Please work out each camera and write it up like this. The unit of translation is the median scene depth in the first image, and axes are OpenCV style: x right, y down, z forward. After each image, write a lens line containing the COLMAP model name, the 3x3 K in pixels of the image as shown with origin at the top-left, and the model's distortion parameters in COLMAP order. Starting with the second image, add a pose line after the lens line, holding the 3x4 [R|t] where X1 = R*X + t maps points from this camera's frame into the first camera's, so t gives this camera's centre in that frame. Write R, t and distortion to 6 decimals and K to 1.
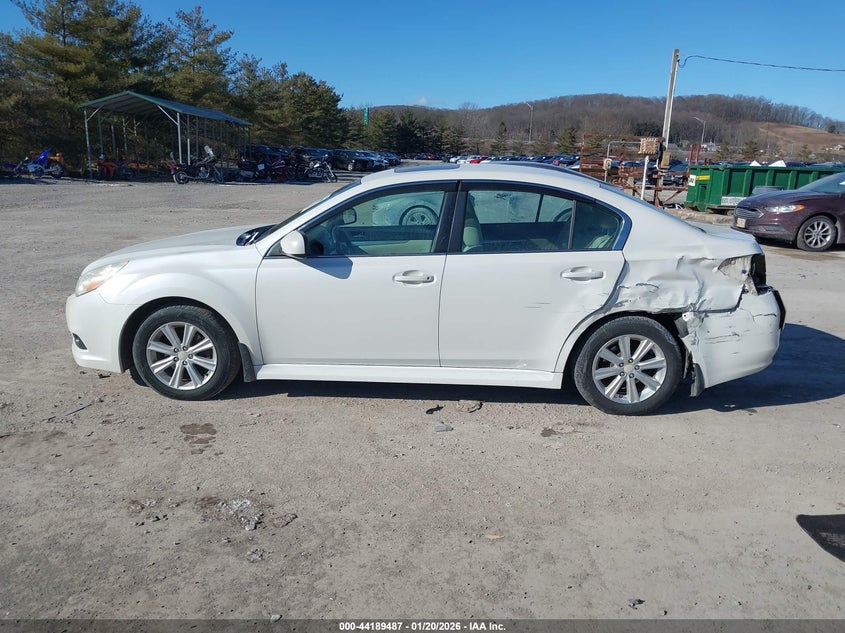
lens RADIAL K [[669.3, 0, 422.5], [0, 669.3, 316.5], [0, 0, 1]] dist [-0.007478, -0.001615]
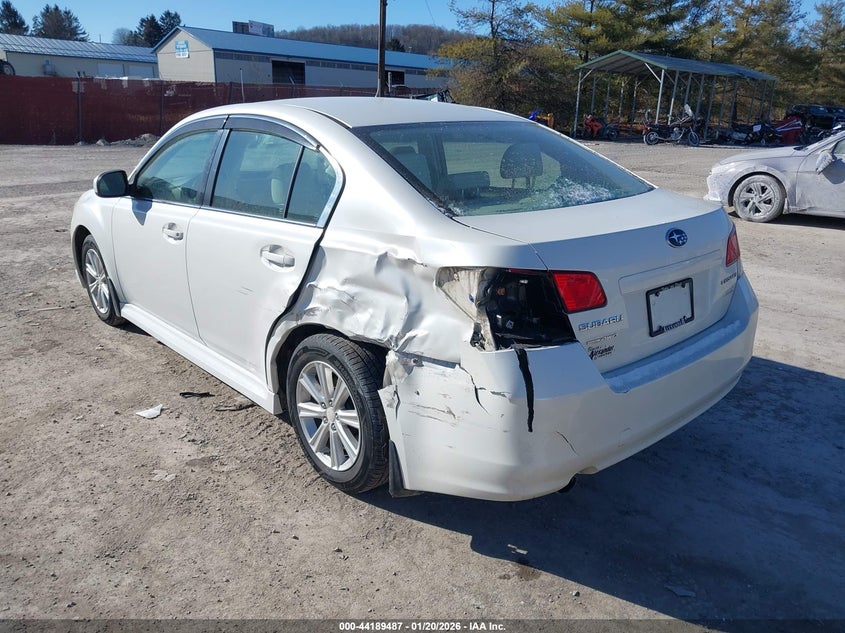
lens RADIAL K [[669.3, 0, 422.5], [0, 669.3, 316.5], [0, 0, 1]] dist [-0.007478, -0.001615]
pose [[0.690138, 0.199685, -0.695583, 0.808469], [-0.164073, 0.979323, 0.118351, -0.106998], [0.704833, 0.032448, 0.708631, 0.607536]]
